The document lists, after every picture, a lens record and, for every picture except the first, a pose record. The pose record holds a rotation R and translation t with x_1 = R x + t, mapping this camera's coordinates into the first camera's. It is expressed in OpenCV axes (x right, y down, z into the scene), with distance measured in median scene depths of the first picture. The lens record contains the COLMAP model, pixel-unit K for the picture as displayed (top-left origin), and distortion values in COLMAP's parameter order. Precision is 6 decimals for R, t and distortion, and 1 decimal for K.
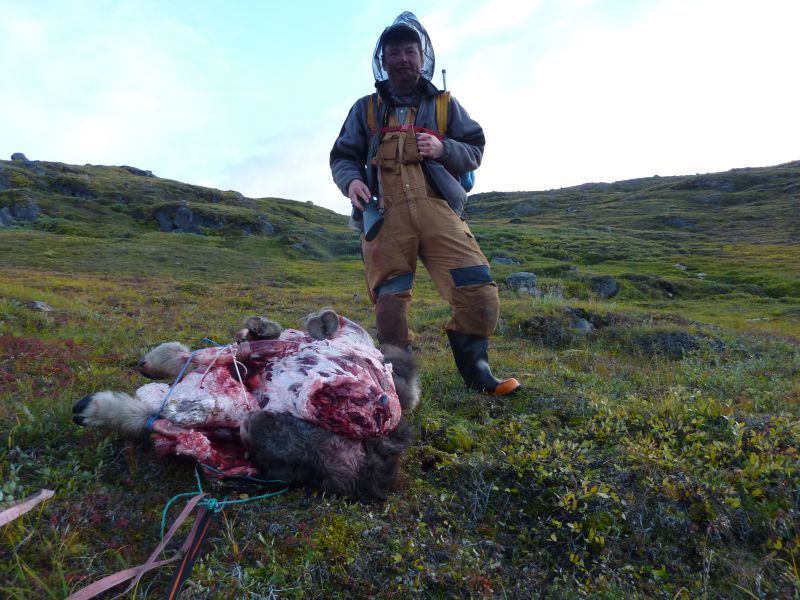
lens RADIAL K [[591.2, 0, 400.8], [0, 591.2, 301.1], [0, 0, 1]] dist [-0.017492, -0.015489]
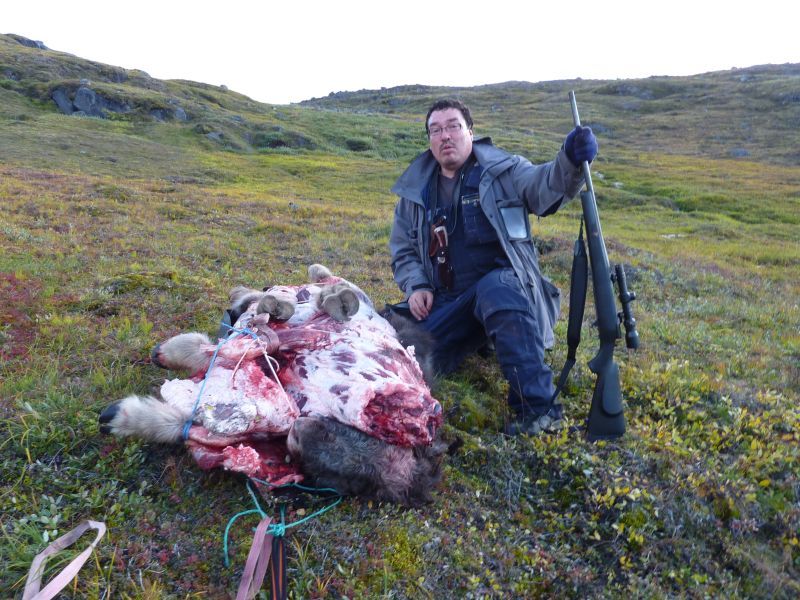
lens RADIAL K [[591.2, 0, 398.8], [0, 591.2, 299.0], [0, 0, 1]] dist [-0.017492, -0.015489]
pose [[0.991028, 0.011636, 0.133145, -0.193362], [-0.033943, 0.985454, 0.166519, -0.150375], [-0.129271, -0.169545, 0.977007, 0.065484]]
